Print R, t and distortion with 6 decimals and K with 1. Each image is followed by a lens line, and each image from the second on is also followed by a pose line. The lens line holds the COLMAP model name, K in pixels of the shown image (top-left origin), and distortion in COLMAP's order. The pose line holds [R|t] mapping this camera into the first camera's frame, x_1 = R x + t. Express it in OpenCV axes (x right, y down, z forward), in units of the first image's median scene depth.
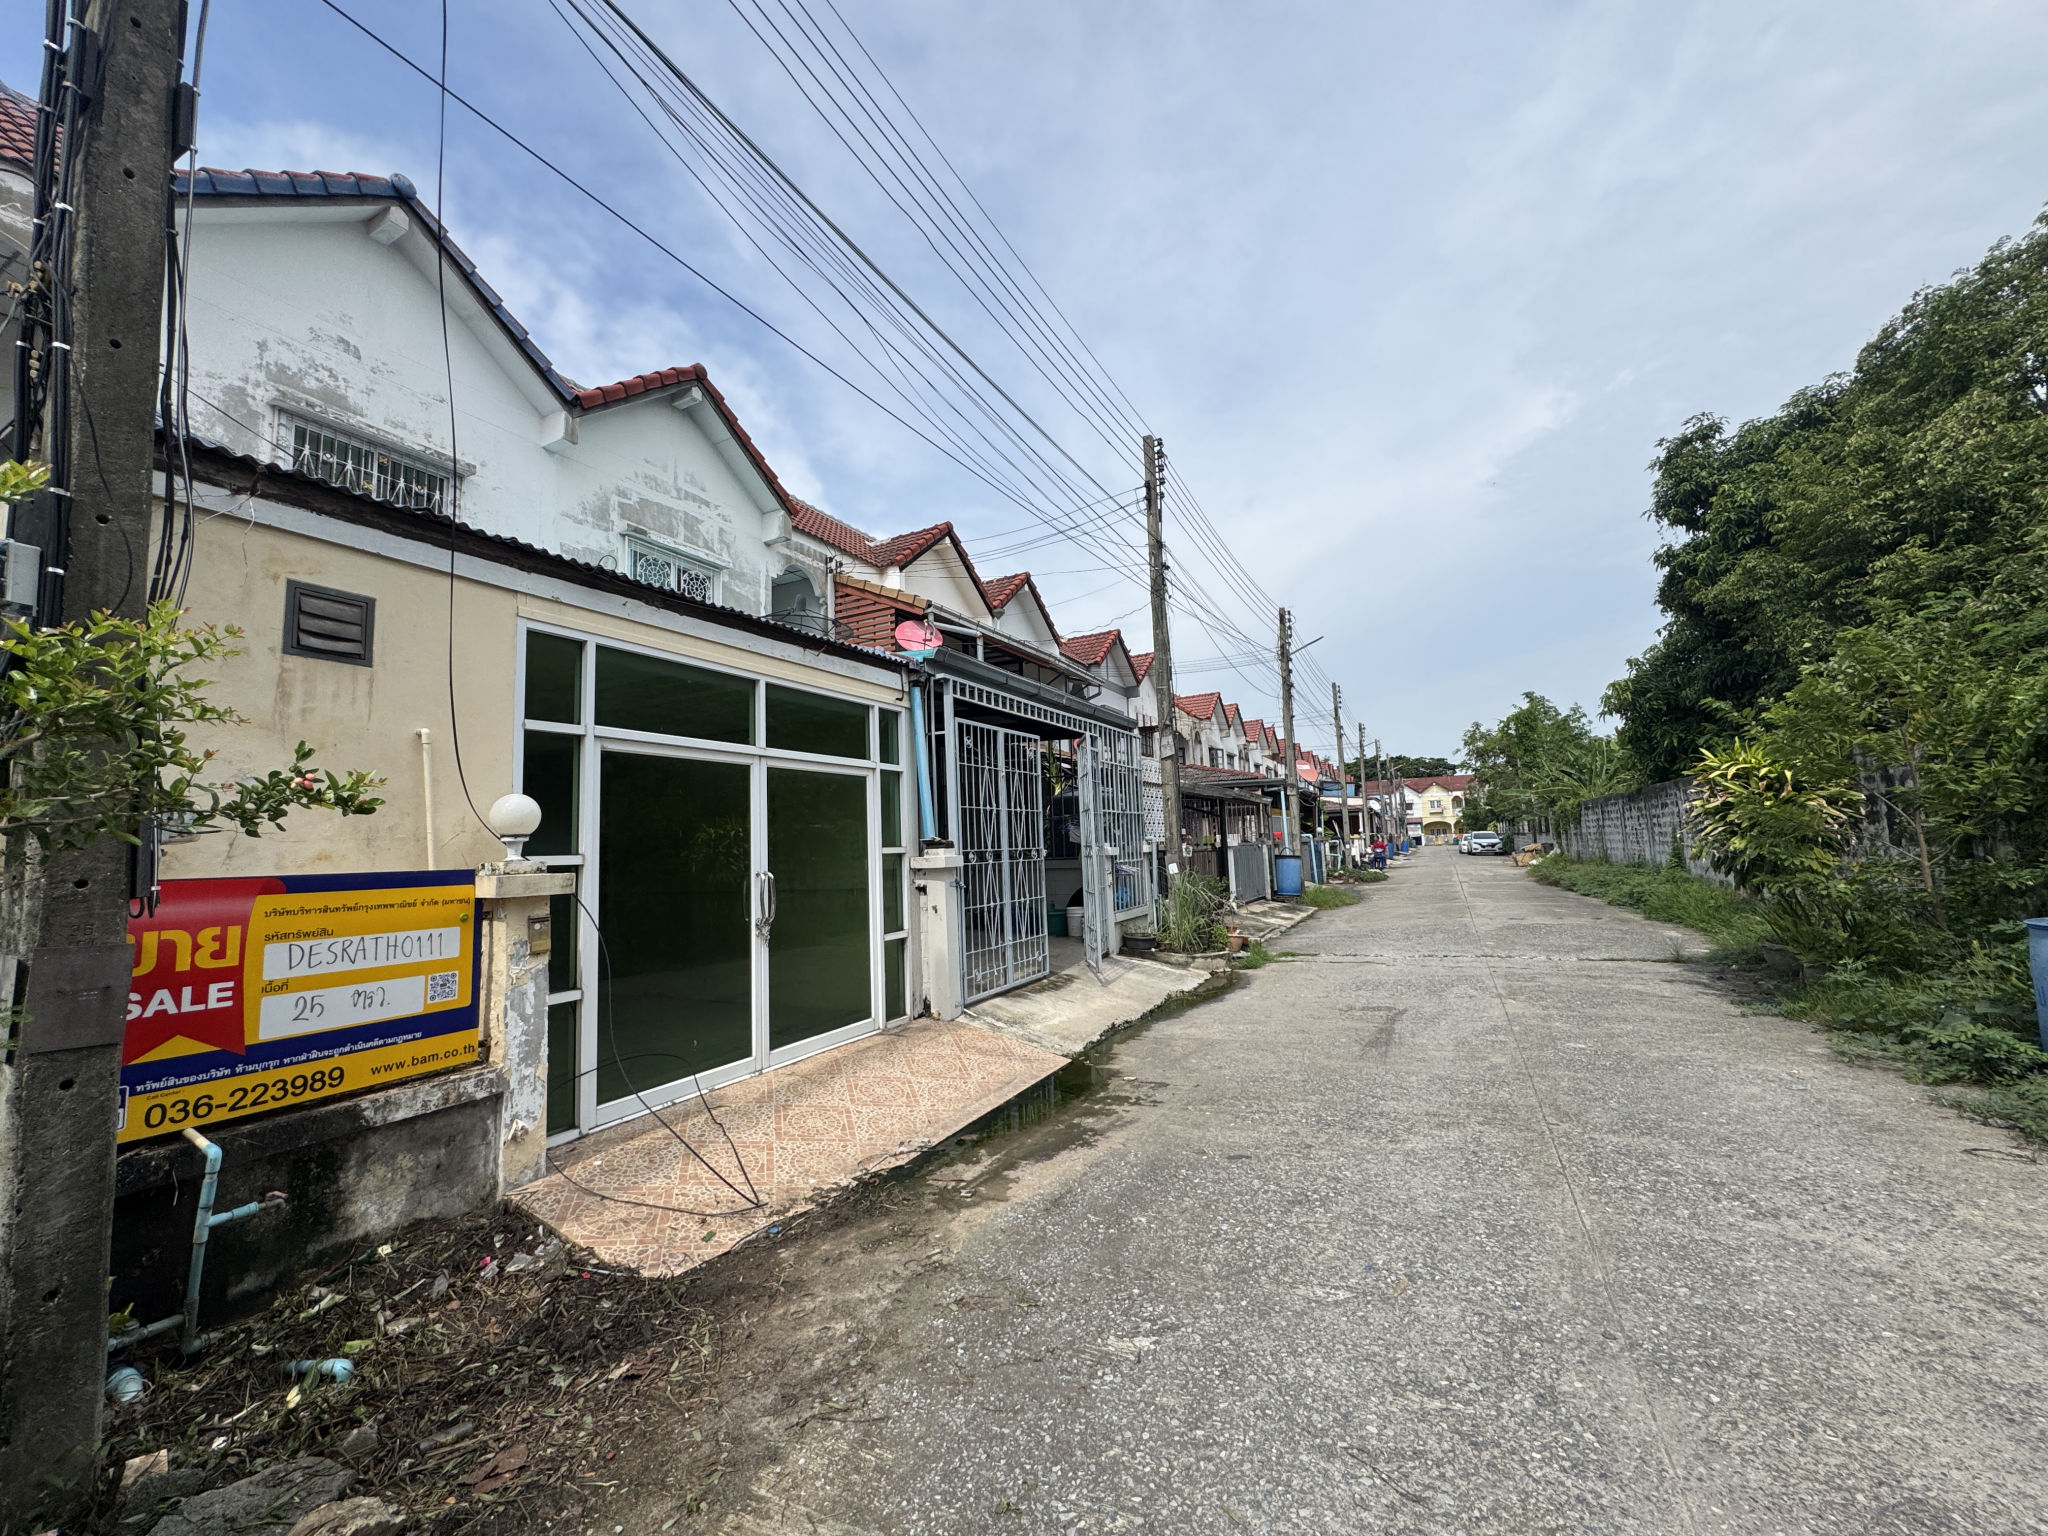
lens RADIAL K [[819.1, 0, 1024.8], [0, 819.1, 765.5], [0, 0, 1]] dist [-0.000967, -0.000055]
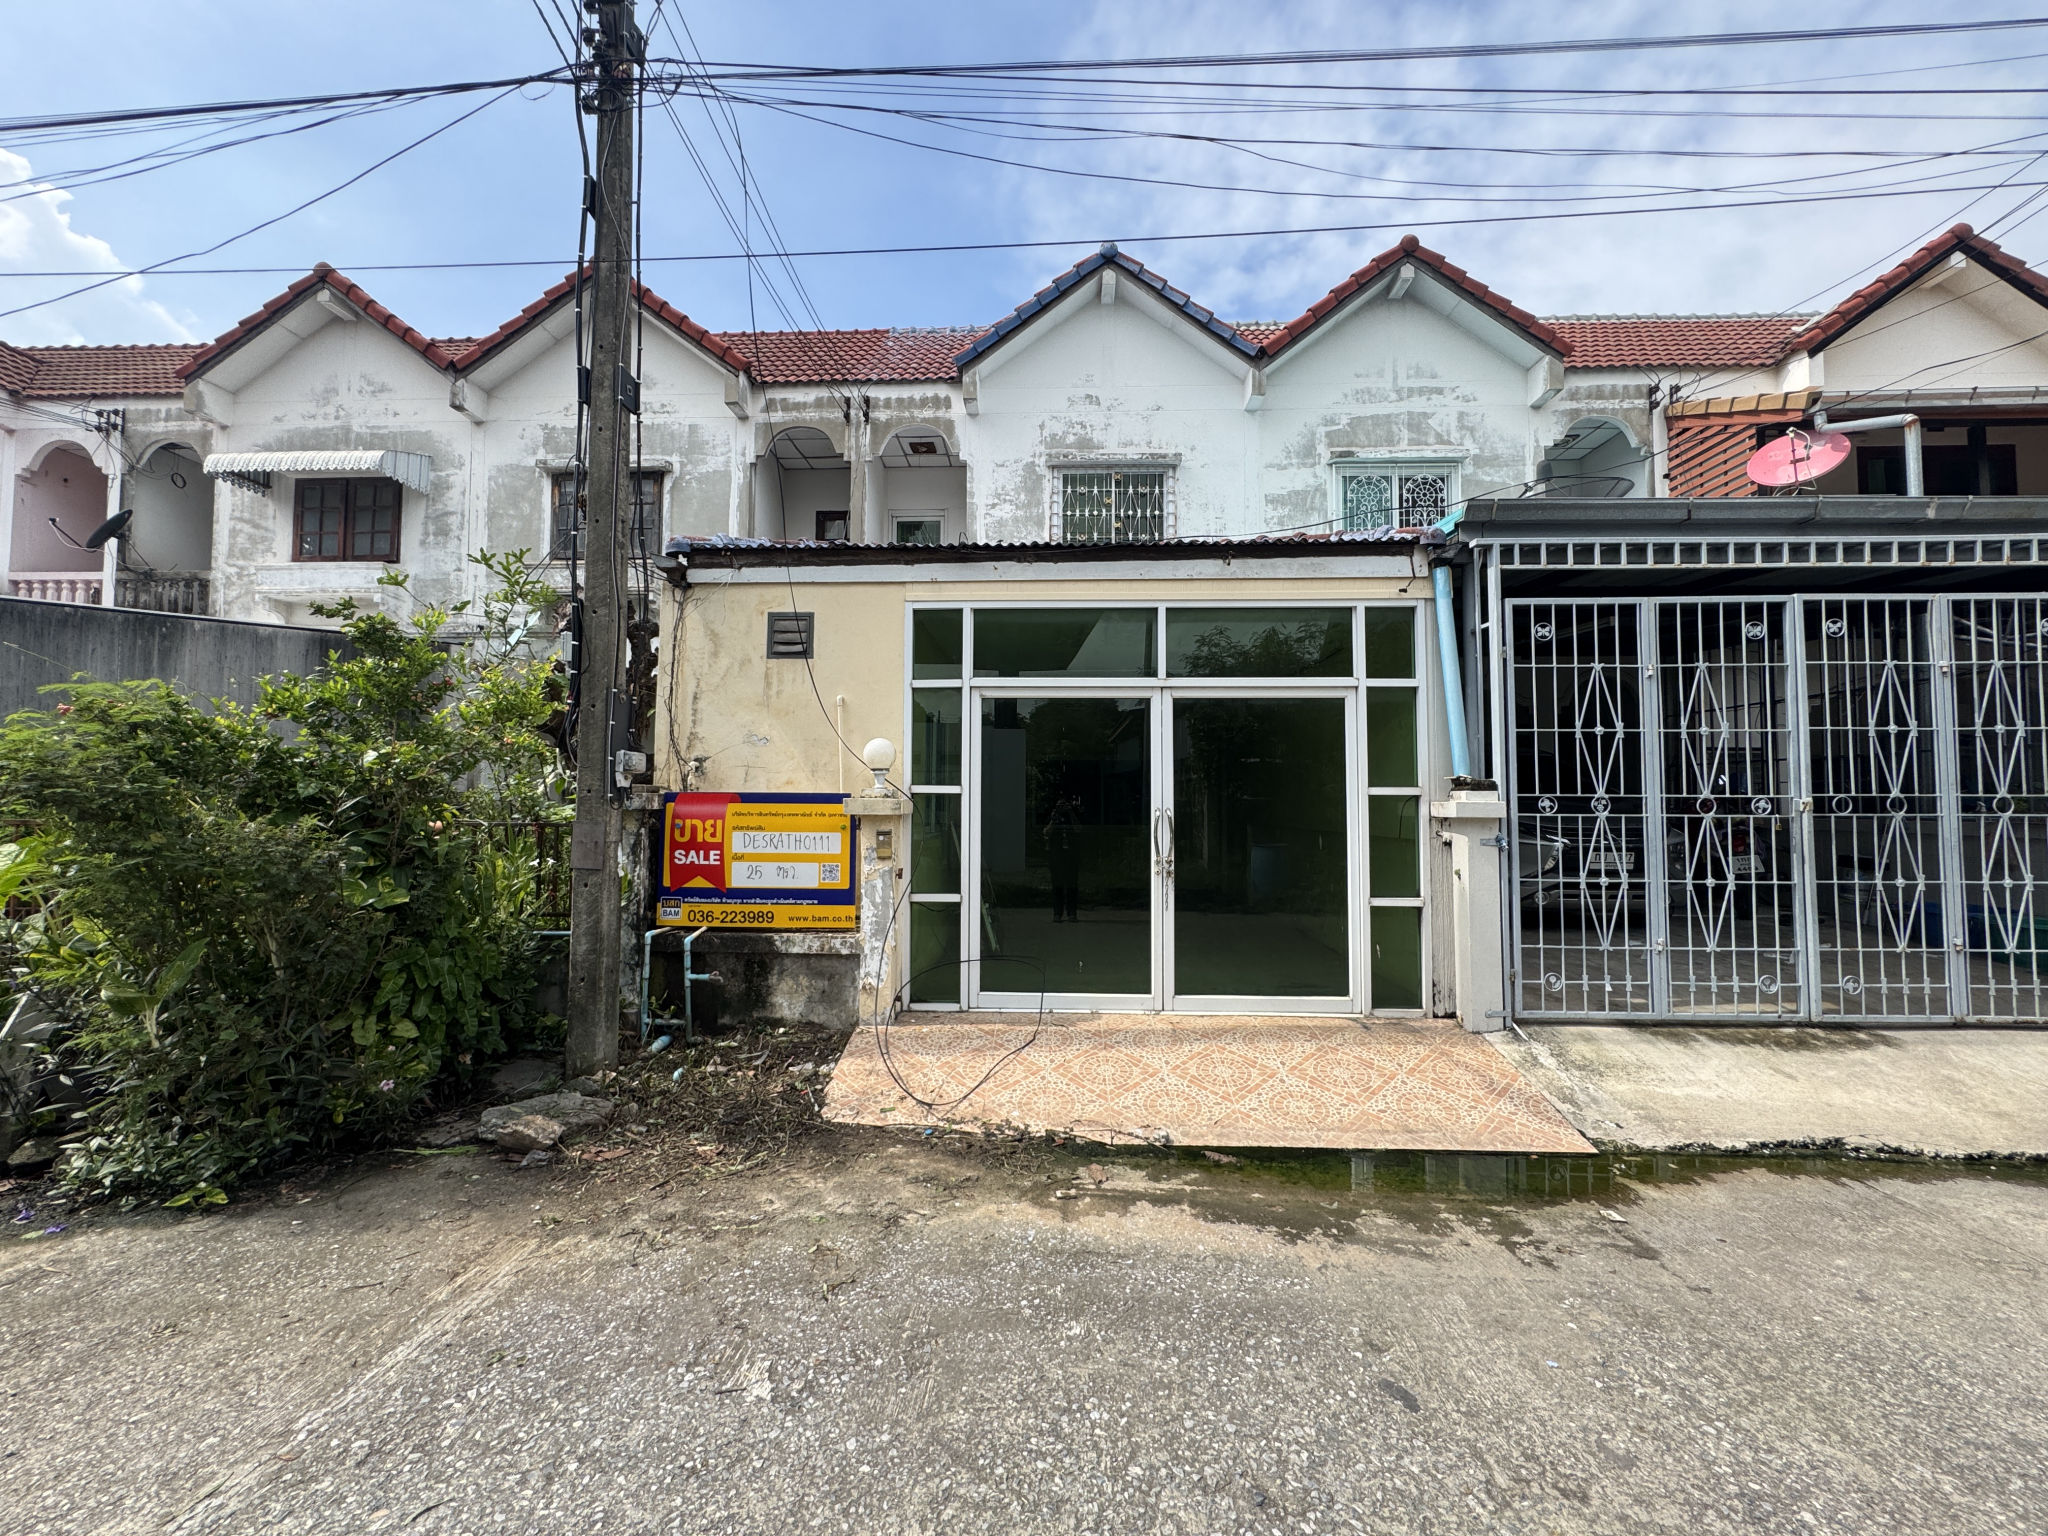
lens RADIAL K [[819.1, 0, 1024.7], [0, 819.1, 767.5], [0, 0, 1]] dist [-0.000967, -0.000055]
pose [[0.416810, 0.001162, -0.908993, 0.574127], [0.072331, 0.996786, 0.034440, 0.044236], [0.906111, -0.080103, 0.415387, 0.547276]]
